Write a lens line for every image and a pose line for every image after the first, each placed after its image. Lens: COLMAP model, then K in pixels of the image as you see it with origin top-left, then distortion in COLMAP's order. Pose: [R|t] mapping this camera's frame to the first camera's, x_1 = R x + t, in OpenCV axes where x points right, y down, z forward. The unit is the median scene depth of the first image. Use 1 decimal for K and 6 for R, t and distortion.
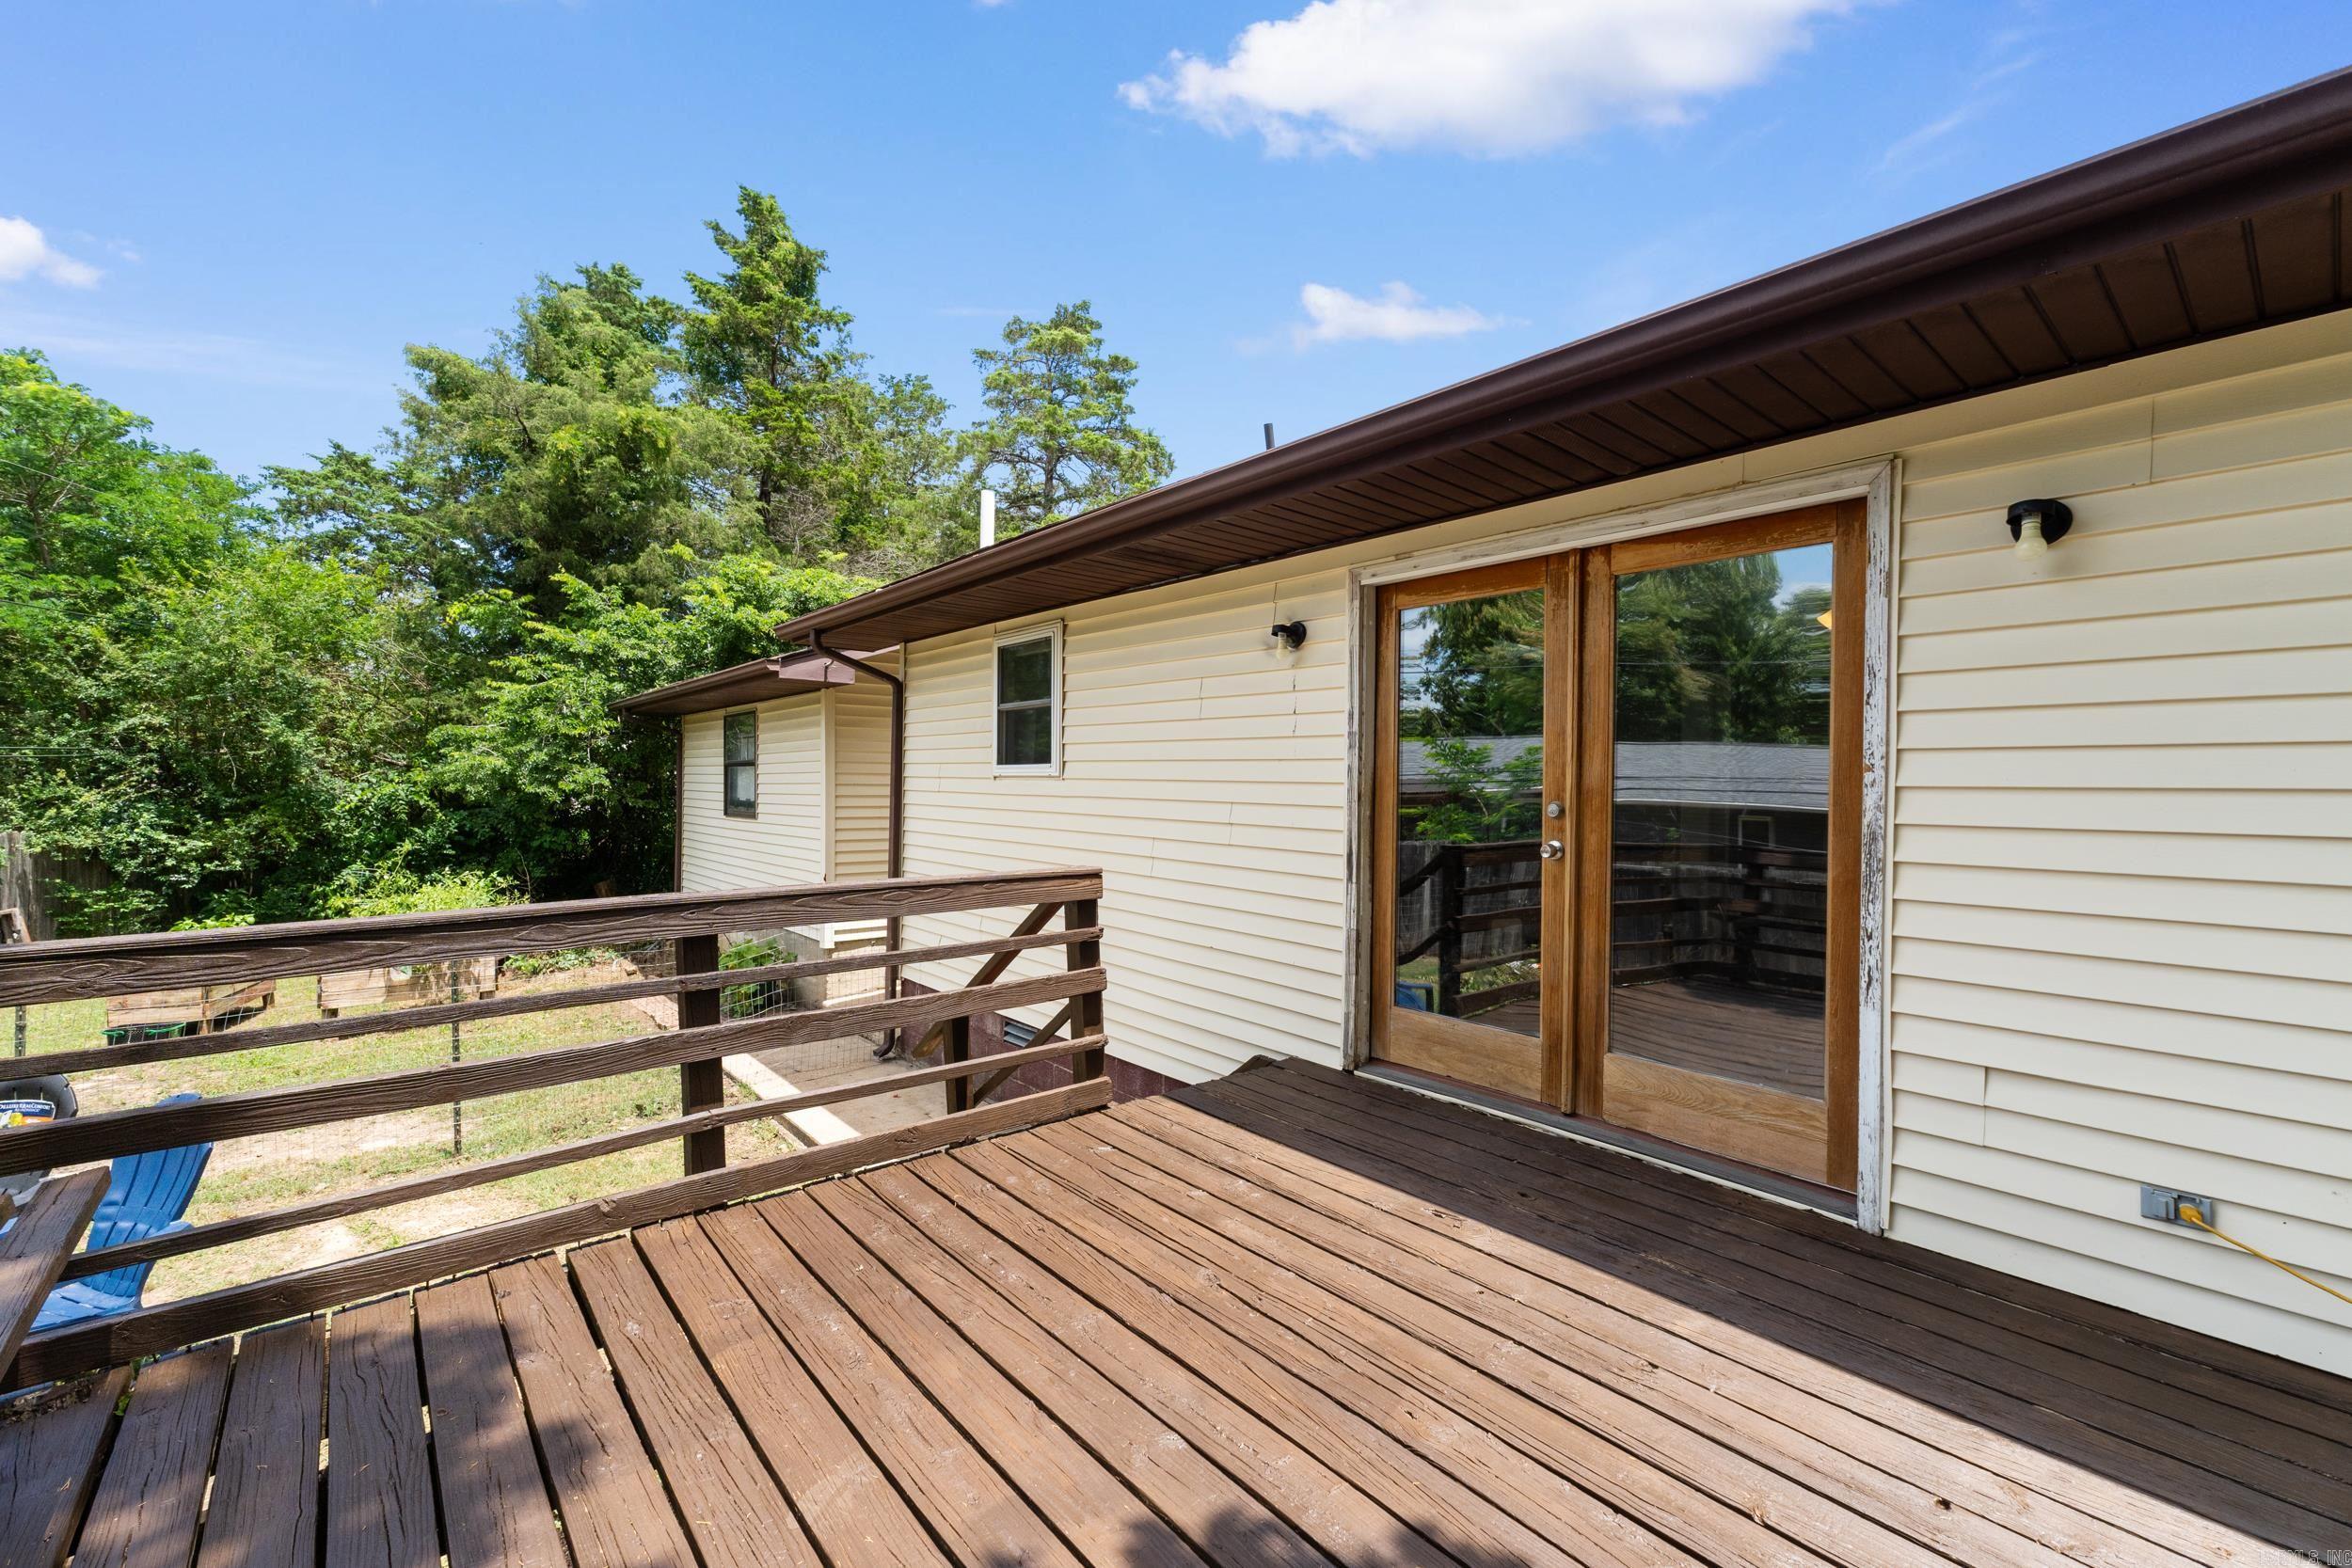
lens RADIAL K [[972.8, 0, 1173.9], [0, 972.8, 777.4], [0, 0, 1]] dist [0.000593, 0.000634]
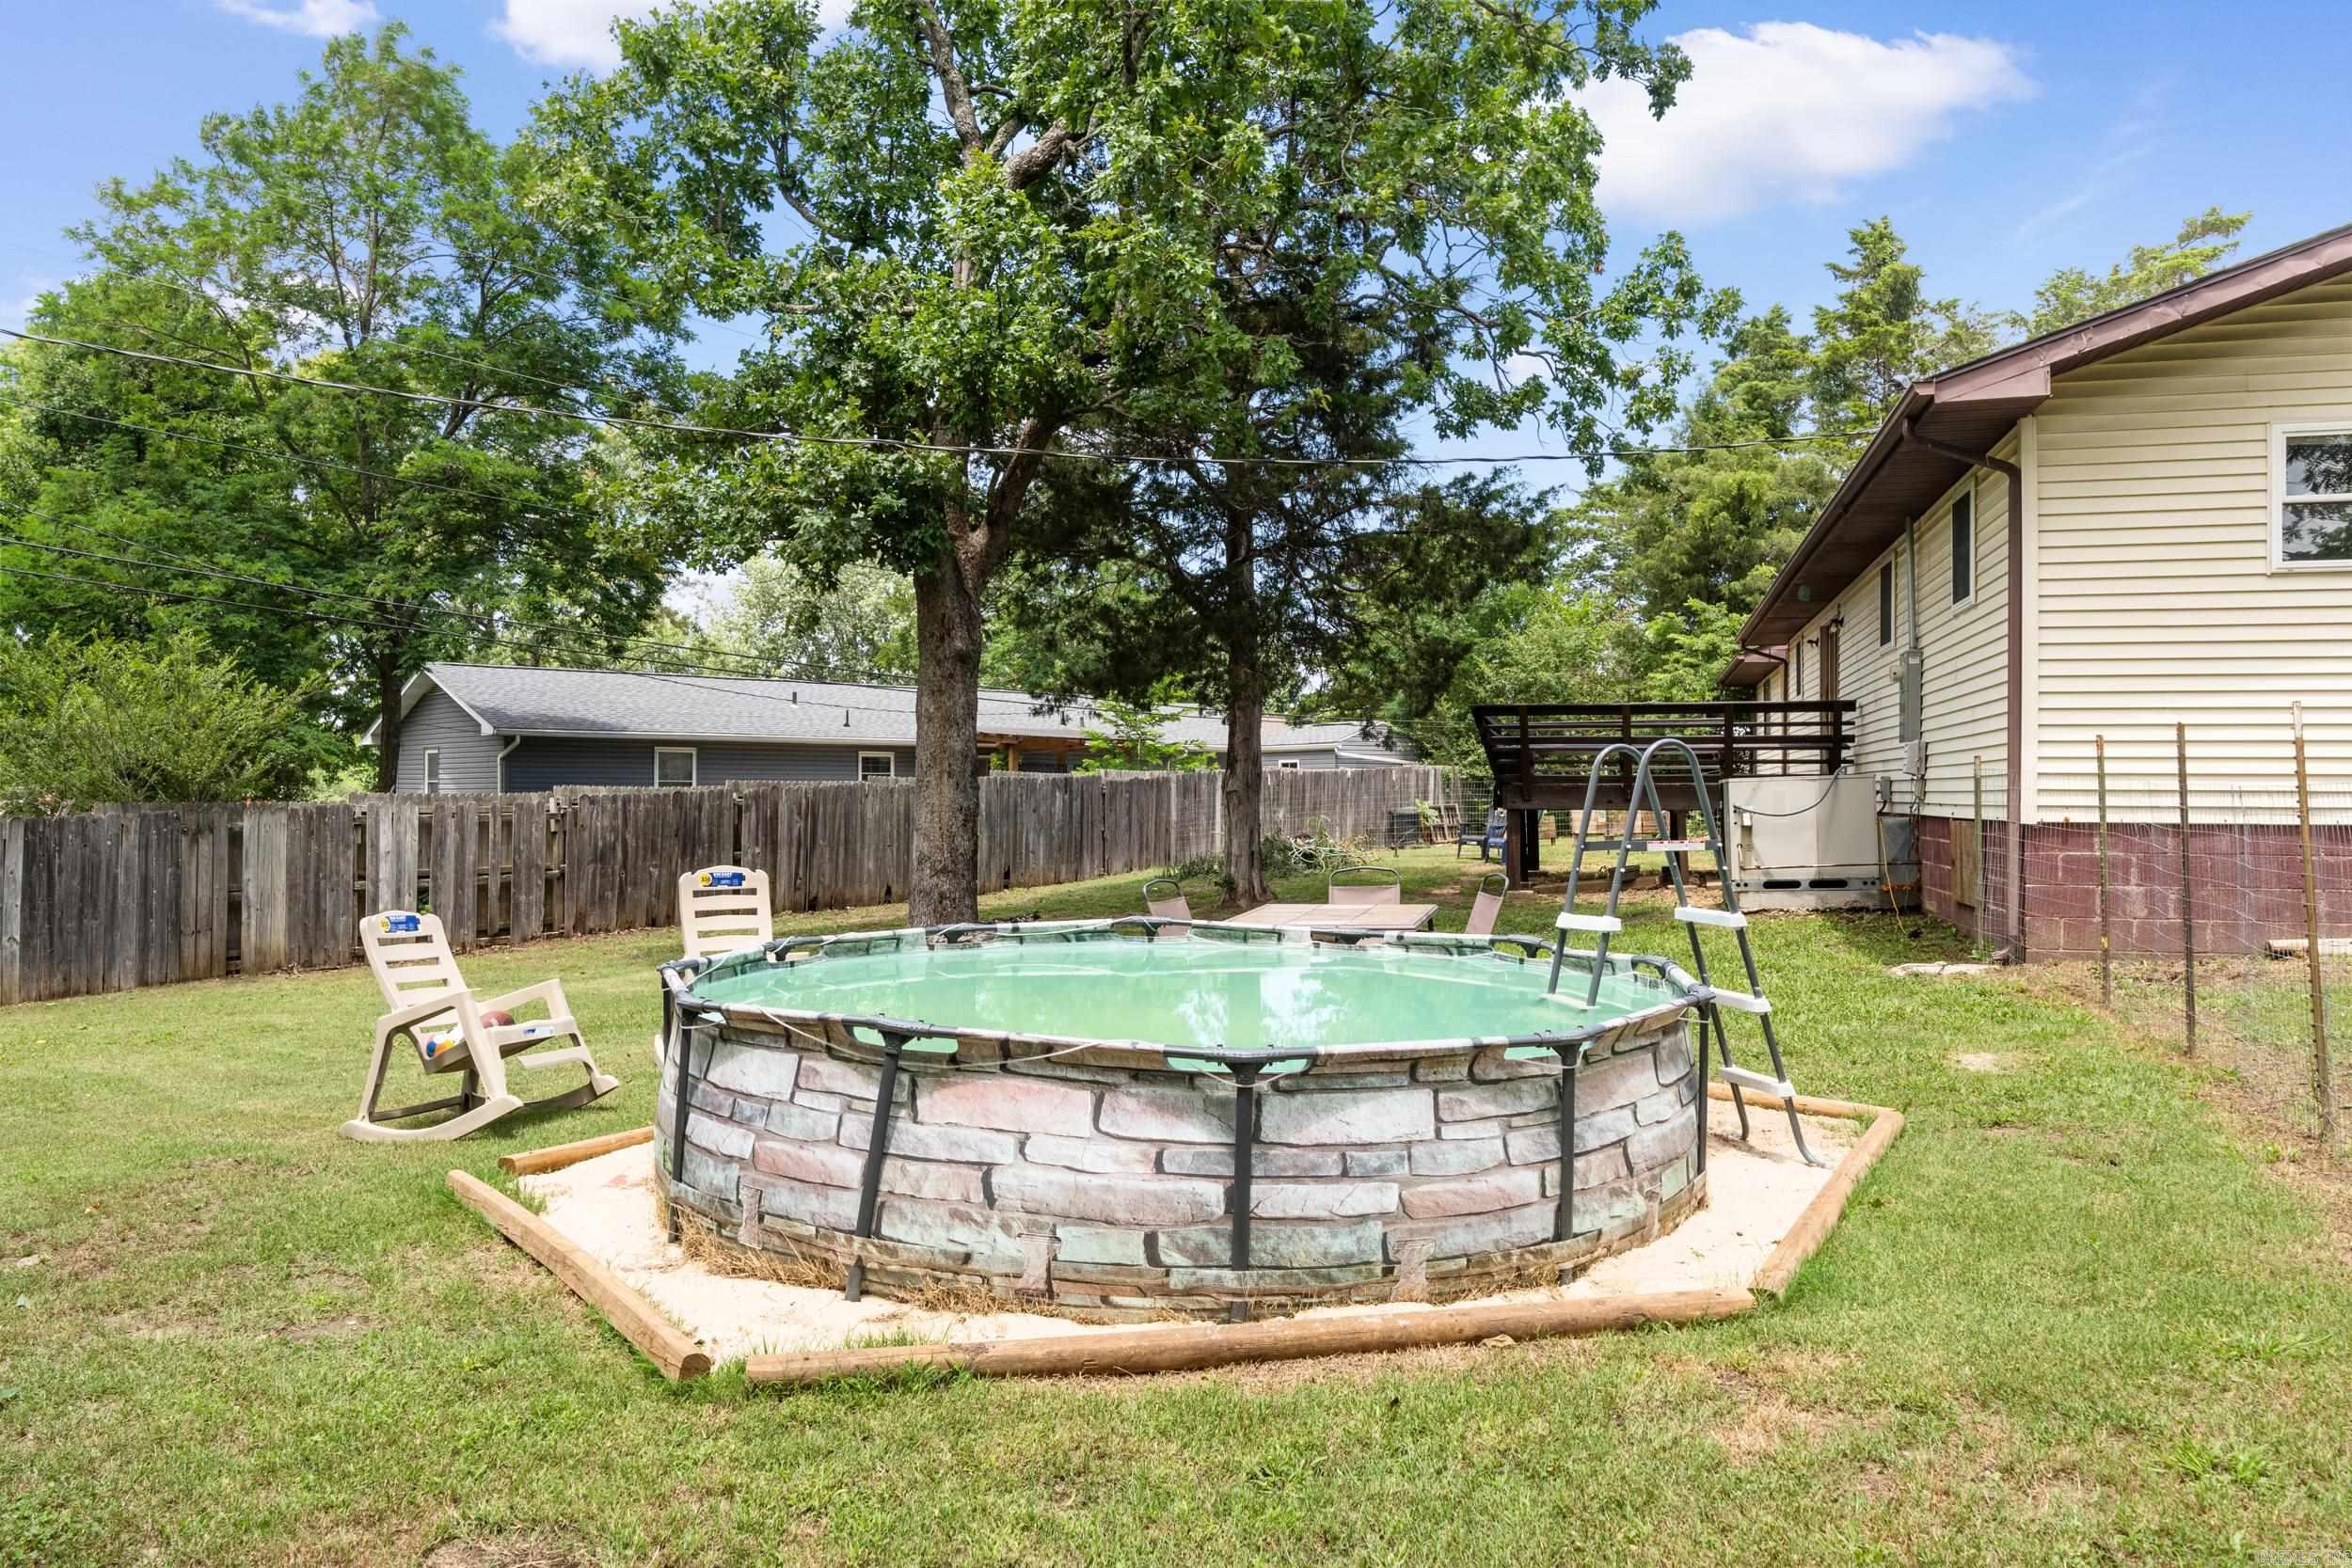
lens RADIAL K [[1611.8, 0, 1177.8], [0, 1611.8, 780.7], [0, 0, 1]] dist [0.002747, 0.000177]
pose [[0.562424, -0.018991, -0.826631, 0.975031], [0.009483, 0.999819, -0.016518, 0.109413], [0.826795, 0.001451, 0.562502, -1.068162]]
